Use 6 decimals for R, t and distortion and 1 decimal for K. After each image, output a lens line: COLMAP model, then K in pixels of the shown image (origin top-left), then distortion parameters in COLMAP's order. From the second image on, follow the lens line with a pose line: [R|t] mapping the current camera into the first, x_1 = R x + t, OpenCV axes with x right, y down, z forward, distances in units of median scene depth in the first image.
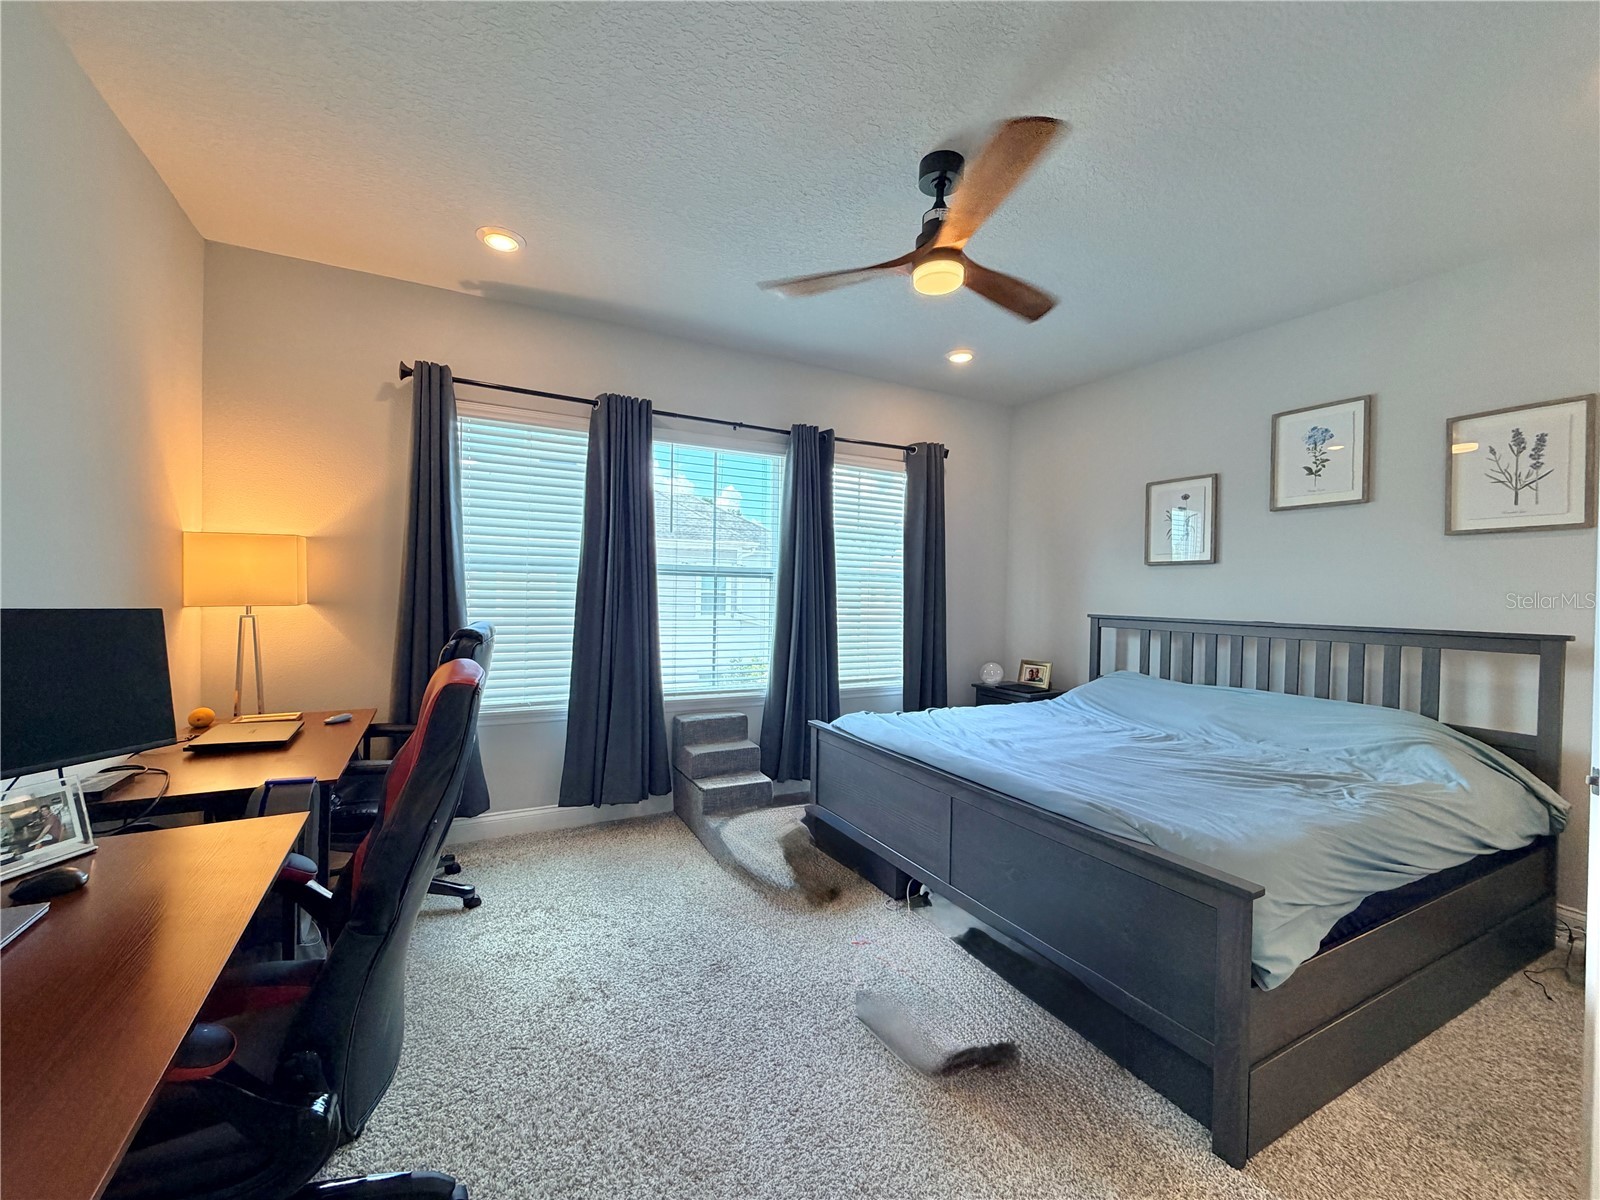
lens RADIAL K [[640.0, 0, 798.6], [0, 640.0, 605.3], [0, 0, 1]] dist [0.000520, 0.000330]
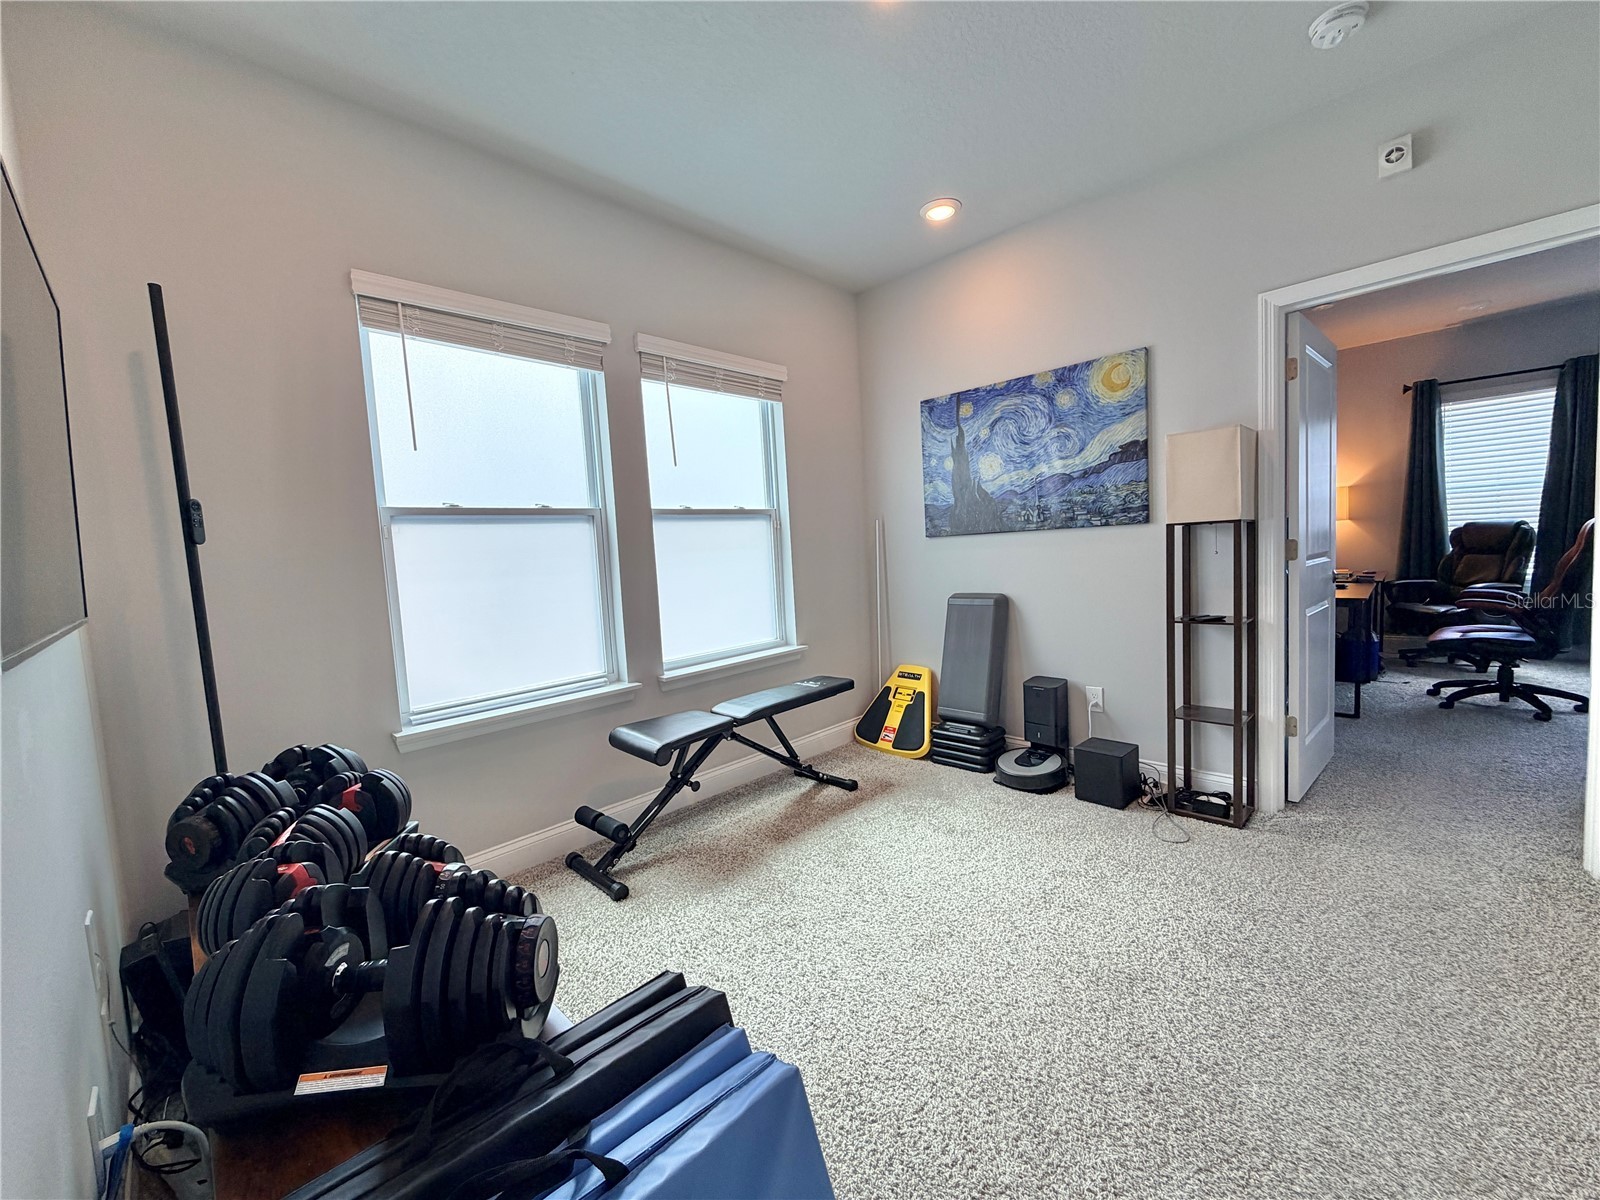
lens RADIAL K [[640.0, 0, 803.8], [0, 640.0, 594.1], [0, 0, 1]] dist [0.000520, 0.000330]
pose [[0.294801, 0.052258, -0.954129, 0.644901], [0.053387, 0.996043, 0.071049, -0.002746], [0.954066, -0.071883, 0.290844, -1.199522]]
